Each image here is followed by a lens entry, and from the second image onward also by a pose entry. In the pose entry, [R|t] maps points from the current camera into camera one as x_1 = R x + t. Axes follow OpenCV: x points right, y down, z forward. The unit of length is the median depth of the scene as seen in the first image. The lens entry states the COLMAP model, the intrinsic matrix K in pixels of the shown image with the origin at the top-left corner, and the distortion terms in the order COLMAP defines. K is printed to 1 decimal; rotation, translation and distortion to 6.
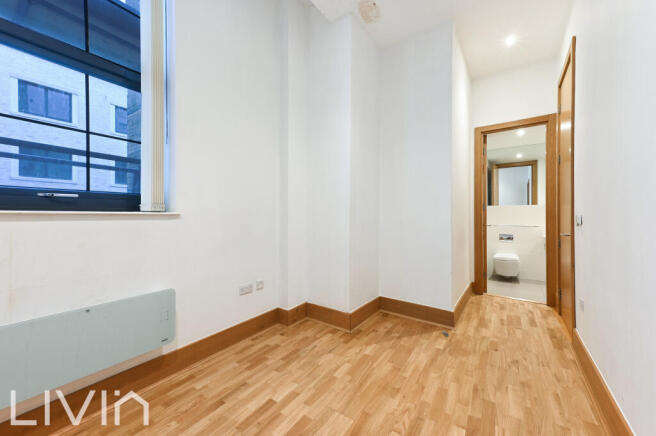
lens RADIAL K [[249.1, 0, 331.5], [0, 249.1, 215.6], [0, 0, 1]] dist [0.001859, 0.000014]
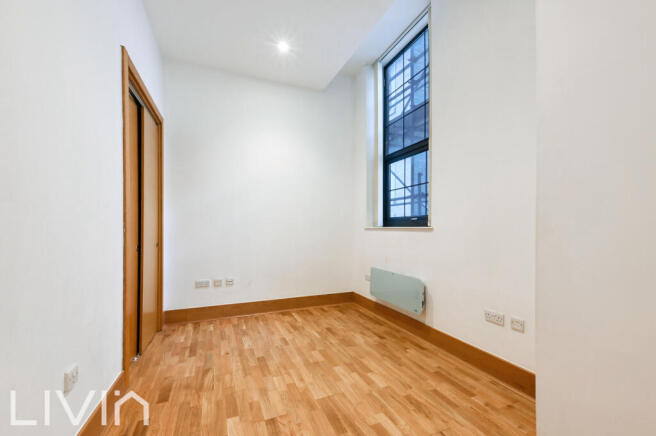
lens RADIAL K [[249.1, 0, 359.0], [0, 249.1, 228.7], [0, 0, 1]] dist [0.001859, 0.000014]
pose [[-0.434023, 0.000987, -0.900901, 0.804293], [-0.000093, 0.999999, 0.001140, -0.004454], [0.900902, 0.000578, -0.434023, 1.270478]]
